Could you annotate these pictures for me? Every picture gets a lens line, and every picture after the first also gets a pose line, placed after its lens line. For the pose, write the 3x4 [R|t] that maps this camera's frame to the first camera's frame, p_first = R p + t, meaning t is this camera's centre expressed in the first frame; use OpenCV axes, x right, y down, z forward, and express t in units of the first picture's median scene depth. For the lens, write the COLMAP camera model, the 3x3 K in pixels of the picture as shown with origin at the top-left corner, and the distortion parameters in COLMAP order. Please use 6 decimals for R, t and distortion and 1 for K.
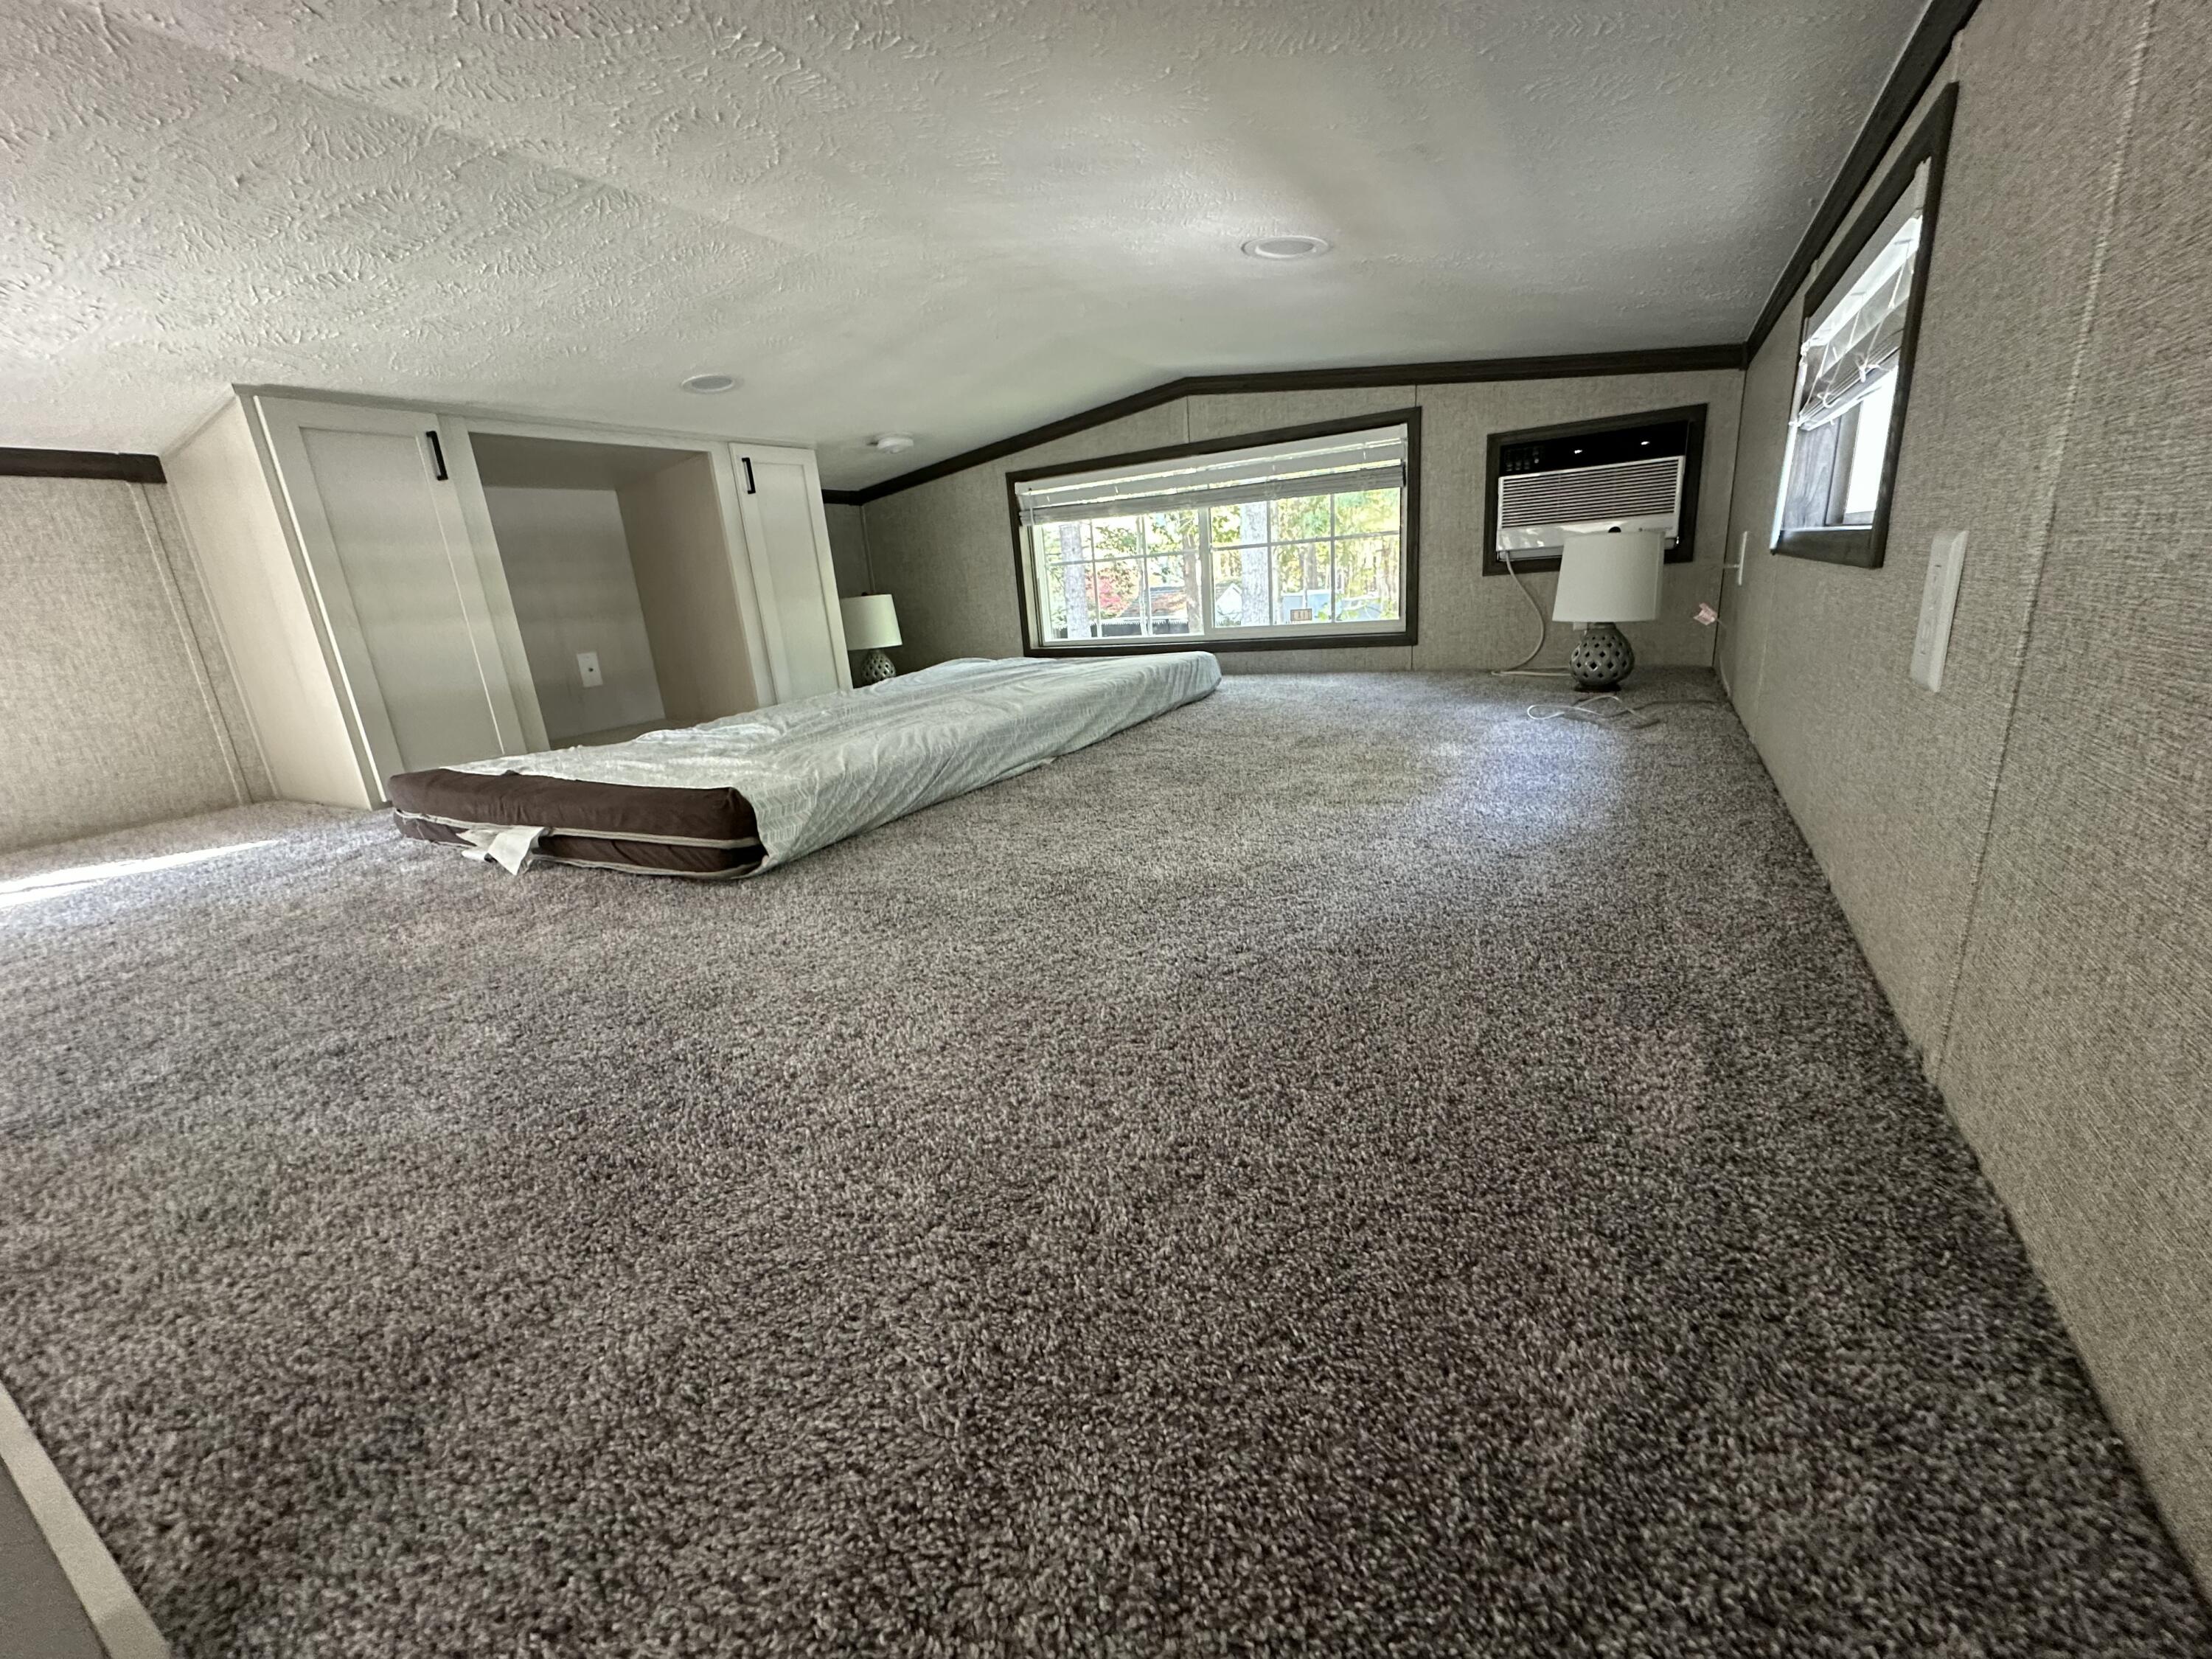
lens RADIAL K [[881.0, 0, 1111.0], [0, 881.0, 821.3], [0, 0, 1]] dist [-0.001332, 0.000532]
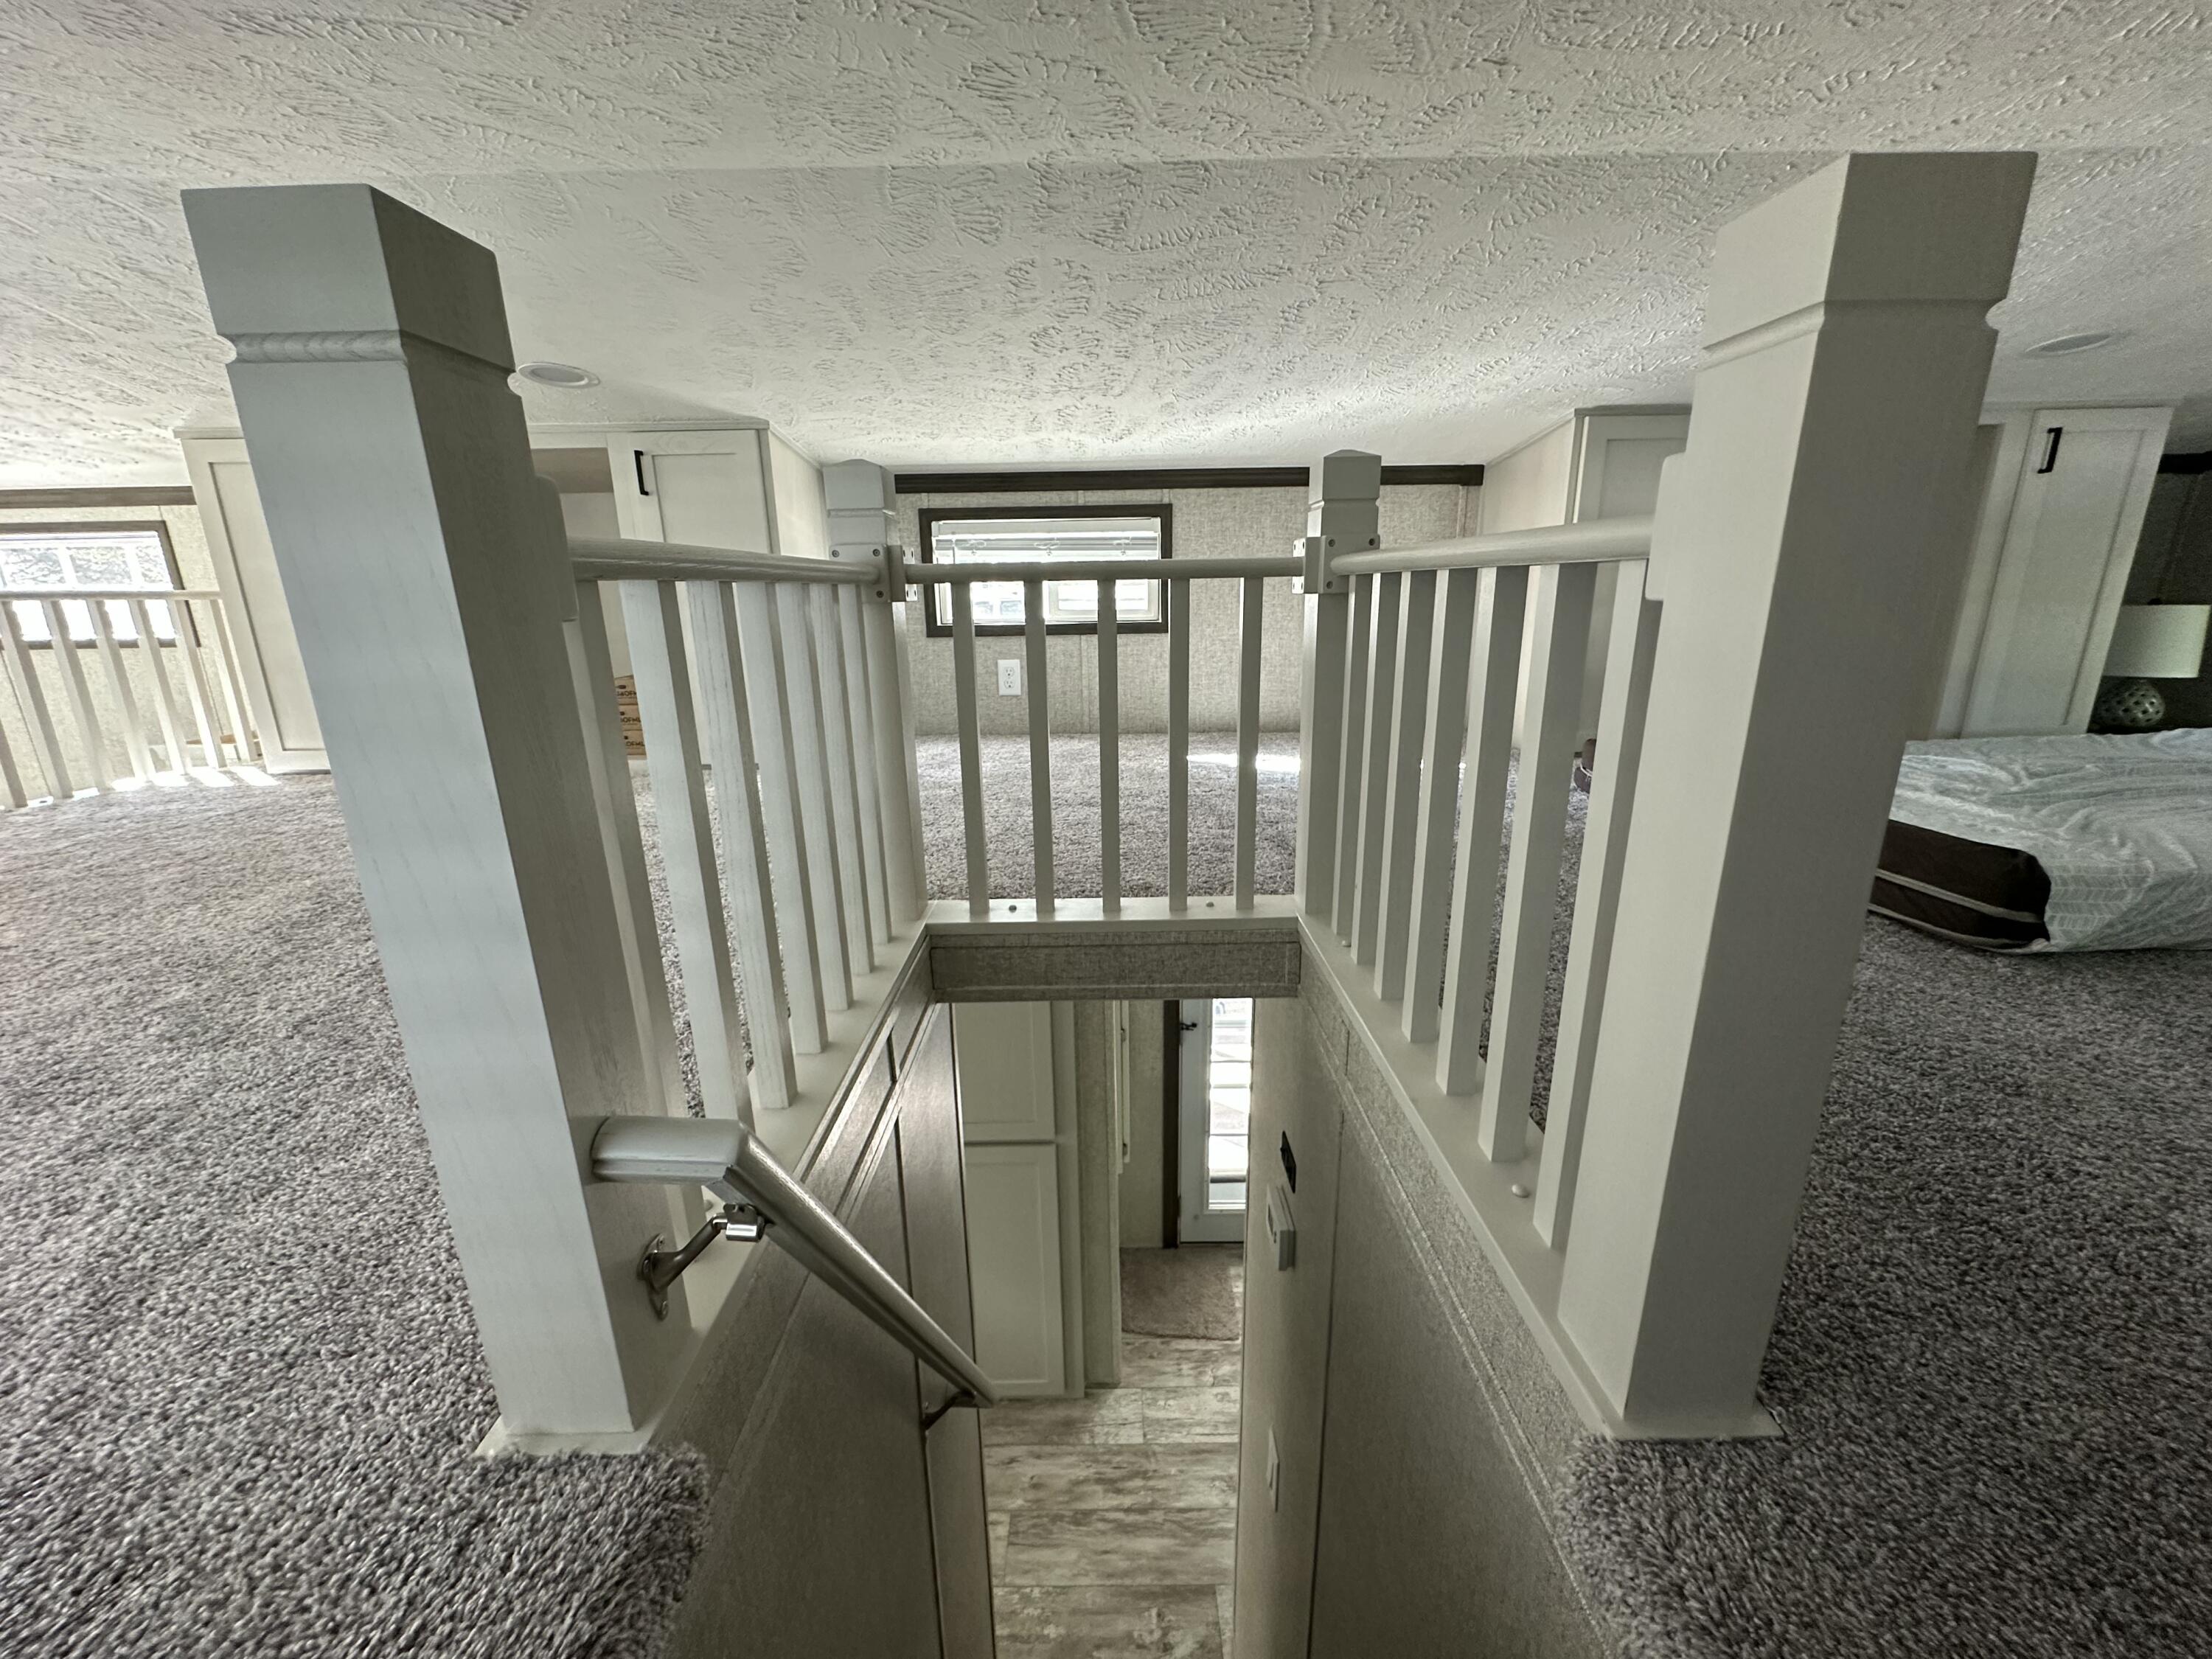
lens RADIAL K [[881.0, 0, 1098.5], [0, 881.0, 828.8], [0, 0, 1]] dist [-0.001332, 0.000532]
pose [[0.502373, 0.298477, -0.811500, -0.187707], [-0.257390, 0.947605, 0.189195, 0.011620], [0.825452, 0.113826, 0.552876, -0.241529]]
